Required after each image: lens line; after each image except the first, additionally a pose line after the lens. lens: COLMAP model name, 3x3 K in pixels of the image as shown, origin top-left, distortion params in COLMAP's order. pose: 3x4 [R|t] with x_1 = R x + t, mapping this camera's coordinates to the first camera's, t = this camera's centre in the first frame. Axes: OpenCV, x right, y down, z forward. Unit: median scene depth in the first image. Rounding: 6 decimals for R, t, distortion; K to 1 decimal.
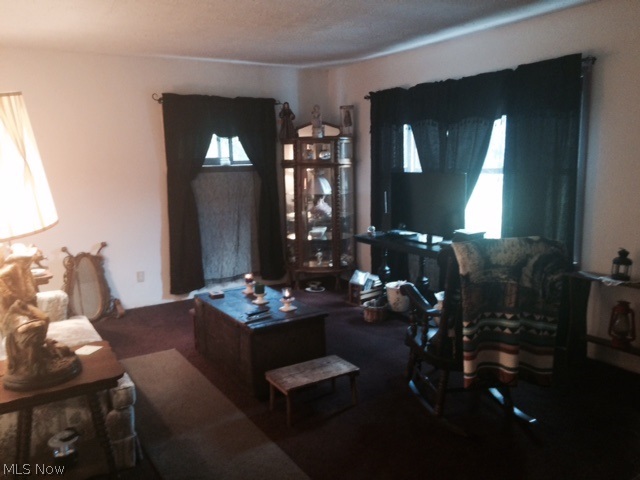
lens RADIAL K [[538.0, 0, 317.7], [0, 538.0, 240.8], [0, 0, 1]] dist [0.074176, -0.083912]
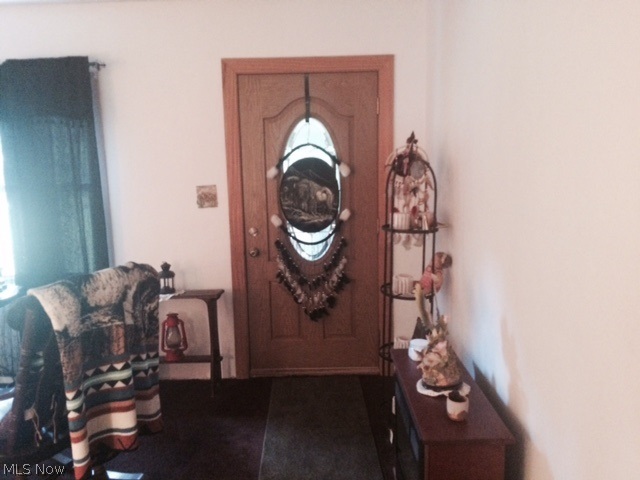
lens RADIAL K [[538.0, 0, 319.9], [0, 538.0, 243.7], [0, 0, 1]] dist [0.074176, -0.083912]
pose [[0.558873, -0.125858, 0.819647, -0.116798], [0.148360, 0.987643, 0.050496, -0.035952], [-0.815874, 0.093381, 0.570640, 0.282983]]
